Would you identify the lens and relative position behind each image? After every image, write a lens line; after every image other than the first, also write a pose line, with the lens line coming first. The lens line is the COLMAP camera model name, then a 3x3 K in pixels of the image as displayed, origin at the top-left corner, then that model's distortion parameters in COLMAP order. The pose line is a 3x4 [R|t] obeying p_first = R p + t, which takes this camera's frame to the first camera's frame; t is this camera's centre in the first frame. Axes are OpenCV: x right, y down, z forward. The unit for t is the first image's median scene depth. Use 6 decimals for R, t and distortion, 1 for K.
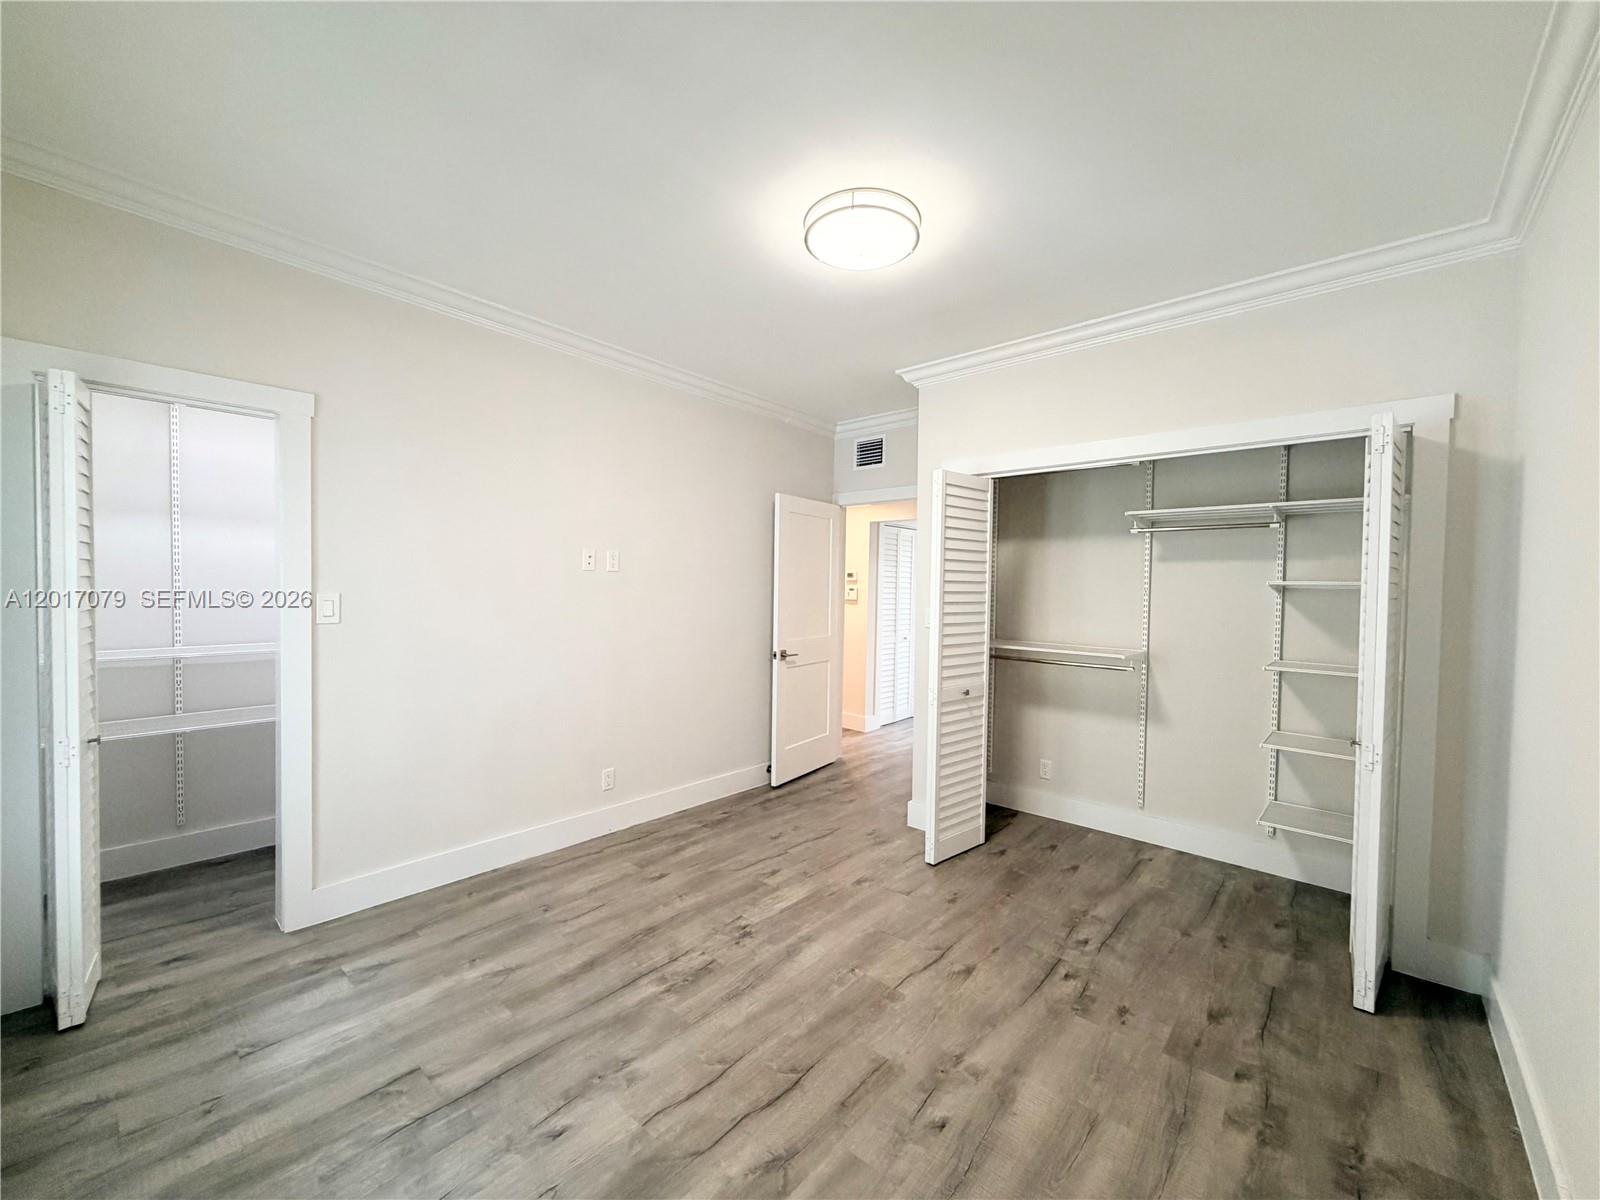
lens RADIAL K [[641.5, 0, 799.6], [0, 641.5, 606.4], [0, 0, 1]] dist [0.005722, 0.000085]
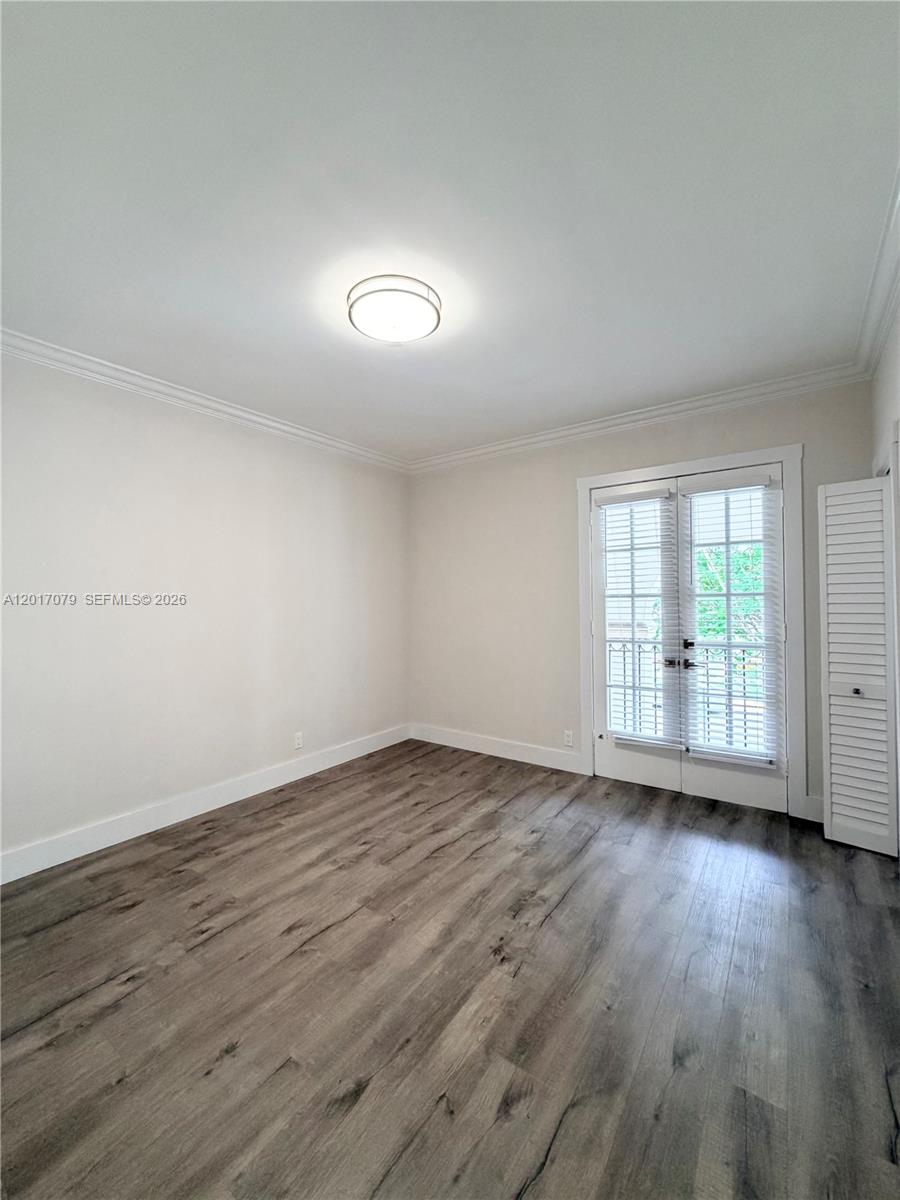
lens RADIAL K [[481.1, 0, 445.7], [0, 481.1, 597.6], [0, 0, 1]] dist [0.005722, 0.000085]
pose [[-0.995776, -0.010976, -0.091156, 0.080169], [-0.013390, 0.999575, 0.025903, -0.050283], [0.090833, 0.027014, -0.995500, 2.020271]]
